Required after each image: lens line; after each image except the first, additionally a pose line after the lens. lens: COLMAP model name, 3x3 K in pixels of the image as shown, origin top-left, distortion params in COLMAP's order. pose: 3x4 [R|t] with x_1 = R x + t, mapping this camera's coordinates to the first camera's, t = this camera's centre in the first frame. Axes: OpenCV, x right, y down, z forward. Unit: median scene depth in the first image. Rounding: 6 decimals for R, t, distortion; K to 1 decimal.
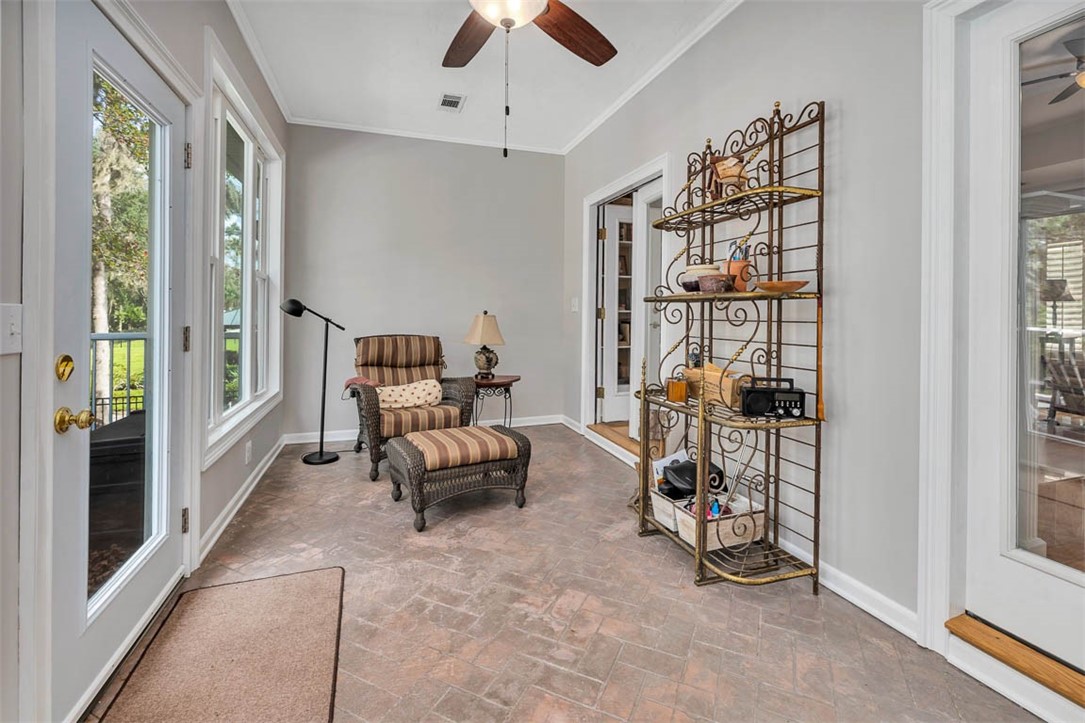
lens RADIAL K [[468.6, 0, 543.0], [0, 468.6, 314.6], [0, 0, 1]] dist [0.000836, 0.000130]
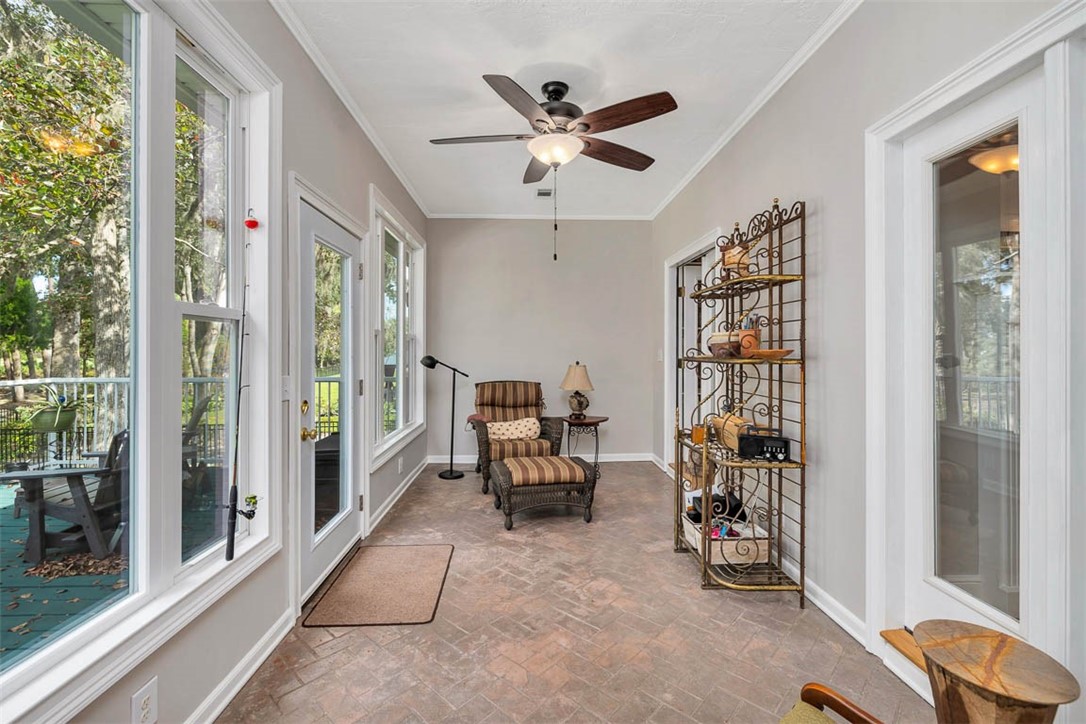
lens RADIAL K [[469.0, 0, 543.0], [0, 469.0, 354.4], [0, 0, 1]] dist [0.000836, 0.000130]
pose [[0.957723, -0.003569, -0.287671, 0.268630], [0.004773, 0.999983, 0.003484, -0.060331], [0.287653, -0.004710, 0.957723, -0.321972]]
